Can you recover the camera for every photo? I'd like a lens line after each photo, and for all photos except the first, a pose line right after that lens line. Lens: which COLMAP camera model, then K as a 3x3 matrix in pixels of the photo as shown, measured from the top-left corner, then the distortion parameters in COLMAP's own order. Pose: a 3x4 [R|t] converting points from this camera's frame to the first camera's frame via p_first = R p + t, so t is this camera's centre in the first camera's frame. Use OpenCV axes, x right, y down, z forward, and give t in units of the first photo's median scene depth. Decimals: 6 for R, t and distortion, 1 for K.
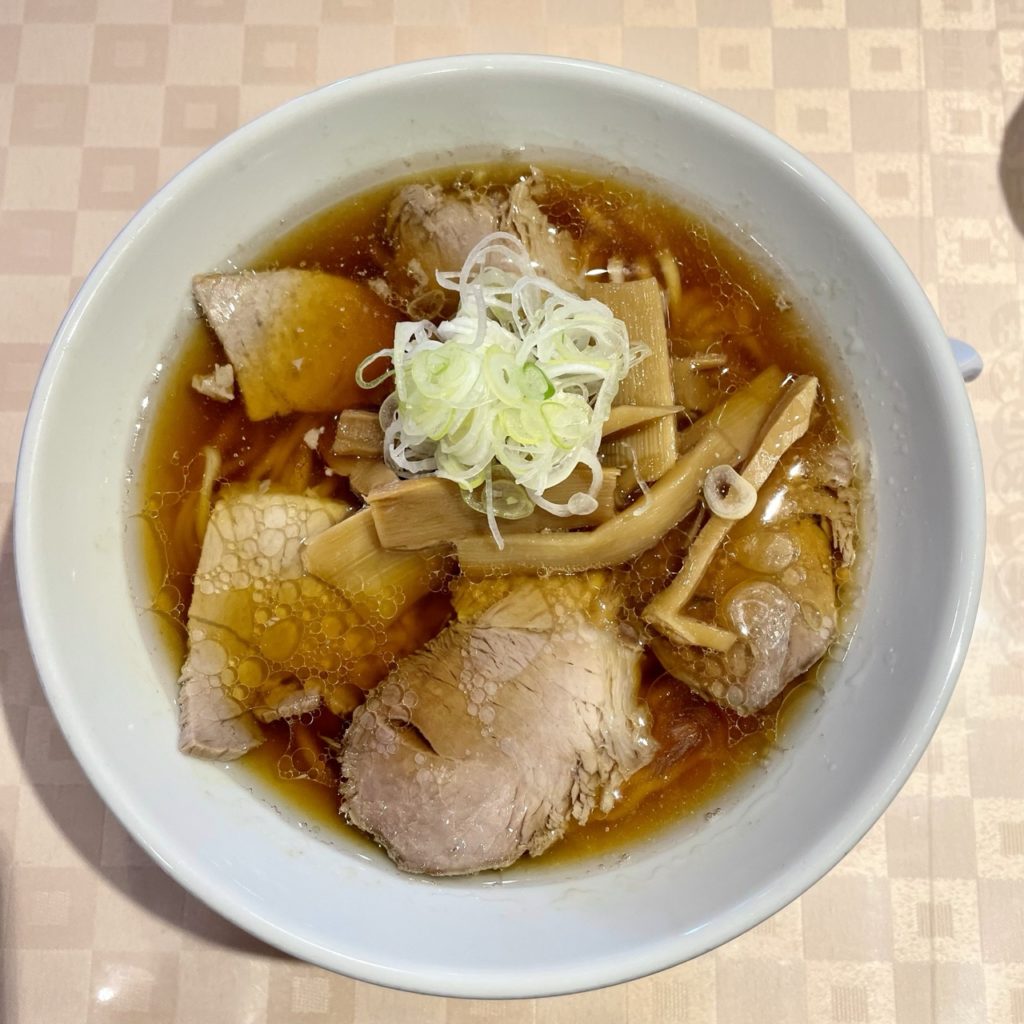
lens RADIAL K [[1055.2, 0, 512.0], [0, 1055.2, 512.0], [0, 0, 1]] dist [0.105871, -0.186462]
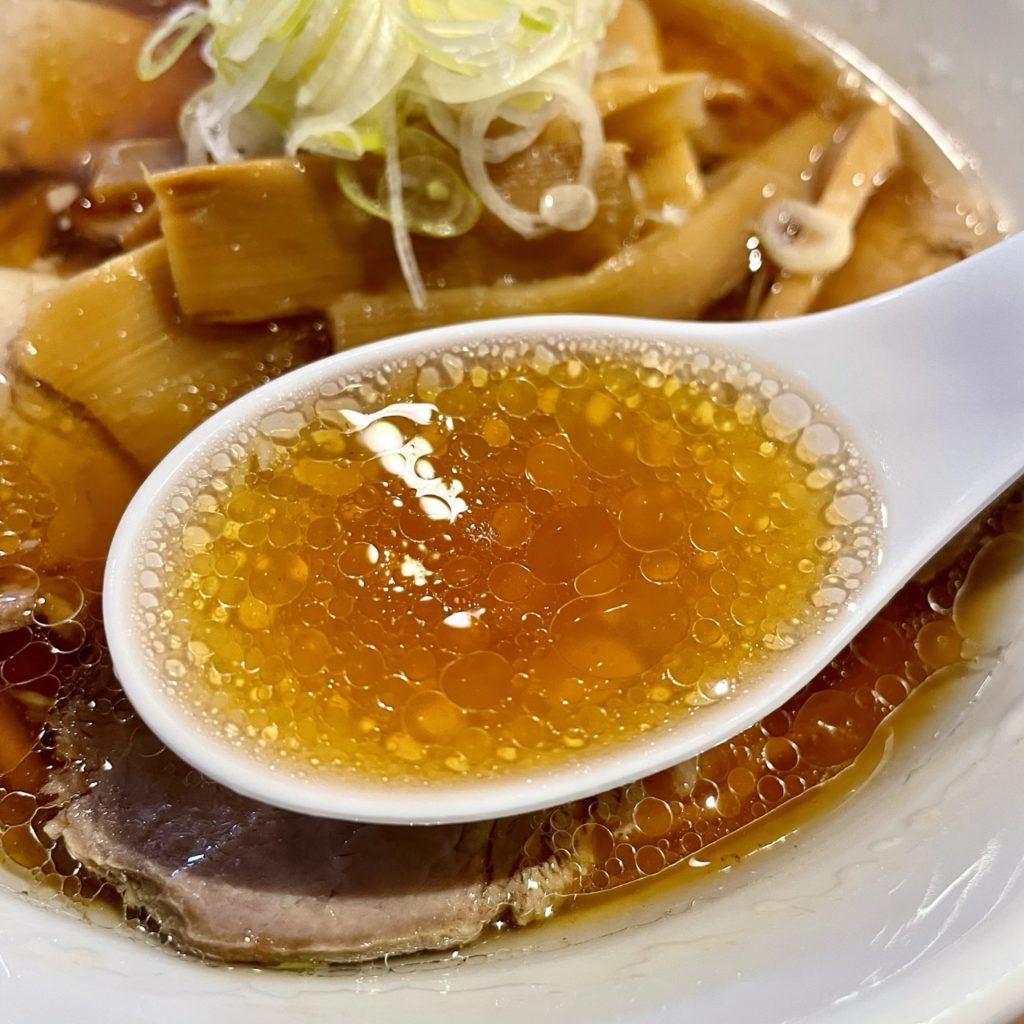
lens RADIAL K [[1055.2, 0, 512.0], [0, 1055.2, 512.0], [0, 0, 1]] dist [0.105871, -0.186462]
pose [[0.985300, -0.045605, 0.164633, -0.055822], [0.102301, 0.929320, -0.354821, 0.315744], [-0.136815, 0.366447, 0.920325, 0.540255]]
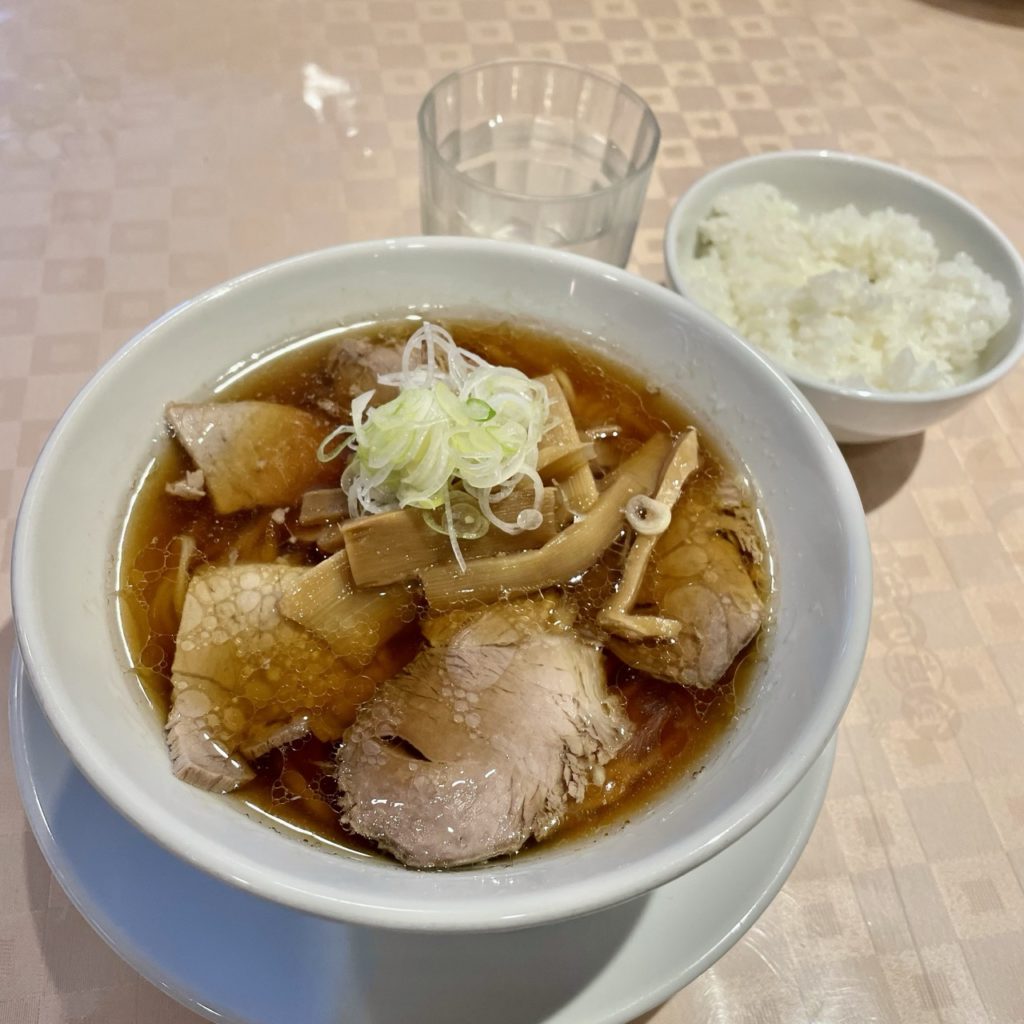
lens RADIAL K [[1055.2, 0, 512.0], [0, 1055.2, 512.0], [0, 0, 1]] dist [0.105871, -0.186462]
pose [[0.981246, -0.093599, 0.168509, -0.140281], [0.157252, 0.894283, -0.418963, 0.448137], [-0.111480, 0.437604, 0.892230, -0.029799]]
